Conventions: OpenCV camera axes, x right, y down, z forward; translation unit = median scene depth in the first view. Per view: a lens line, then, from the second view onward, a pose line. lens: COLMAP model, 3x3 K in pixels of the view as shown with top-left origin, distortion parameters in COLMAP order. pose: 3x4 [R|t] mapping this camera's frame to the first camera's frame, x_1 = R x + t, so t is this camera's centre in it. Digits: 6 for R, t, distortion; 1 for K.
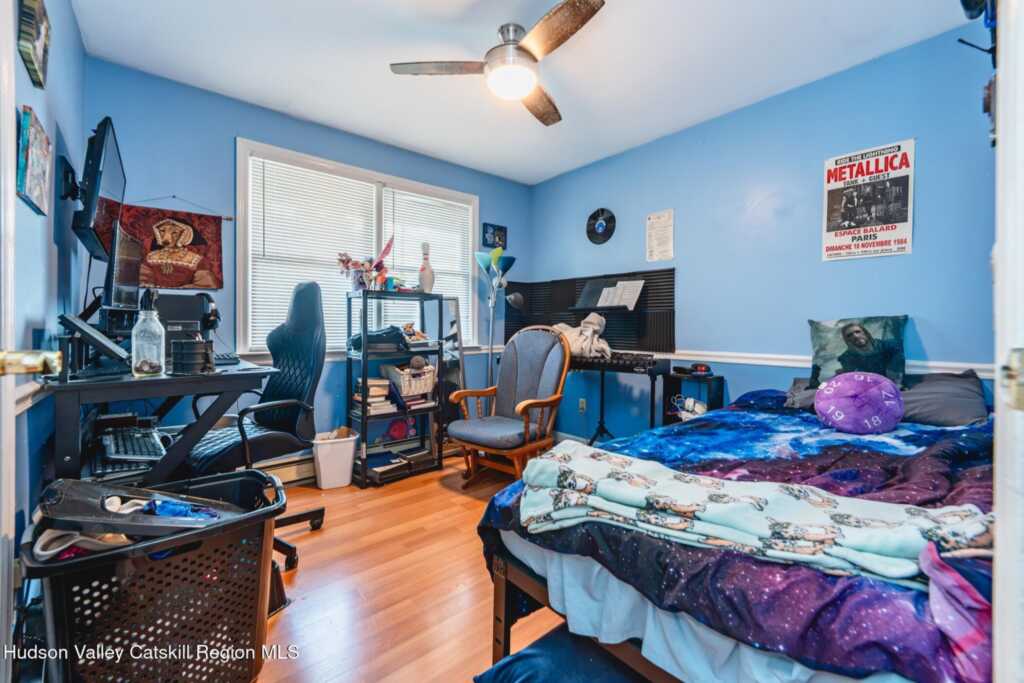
lens RADIAL K [[420.6, 0, 512.5], [0, 420.6, 332.4], [0, 0, 1]] dist [0.000782, -0.000392]
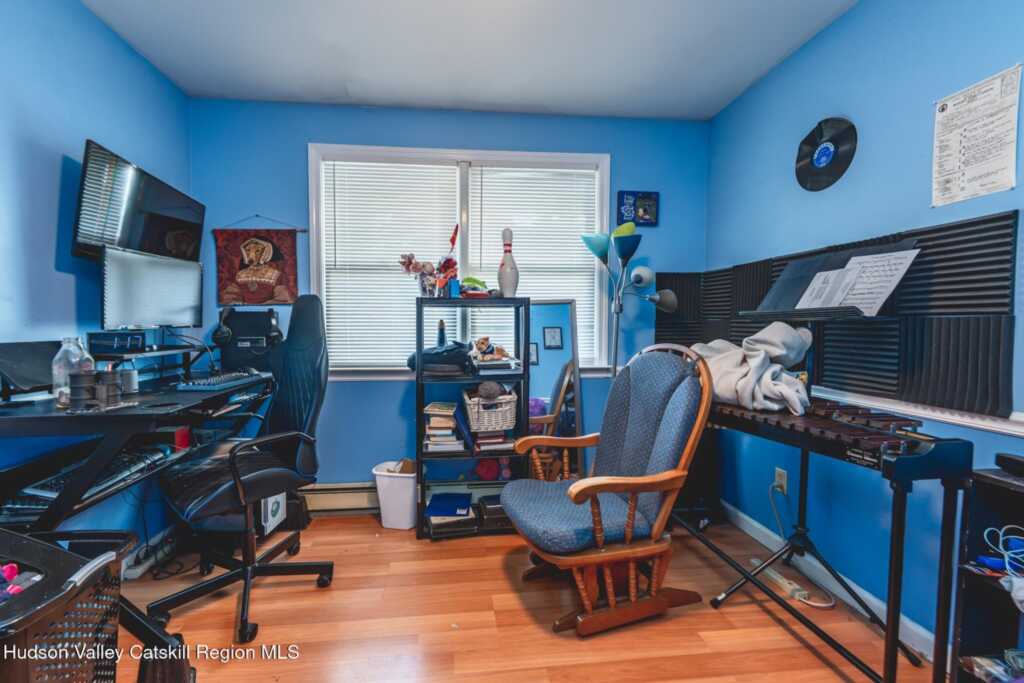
lens RADIAL K [[416.7, 0, 512.0], [0, 416.7, 341.5], [0, 0, 1]] dist [0.008707, -0.000160]
pose [[0.816261, 0.021859, -0.577270, 0.239383], [-0.006140, 0.999556, 0.029168, -0.038007], [0.577651, -0.020264, 0.816032, 0.408962]]
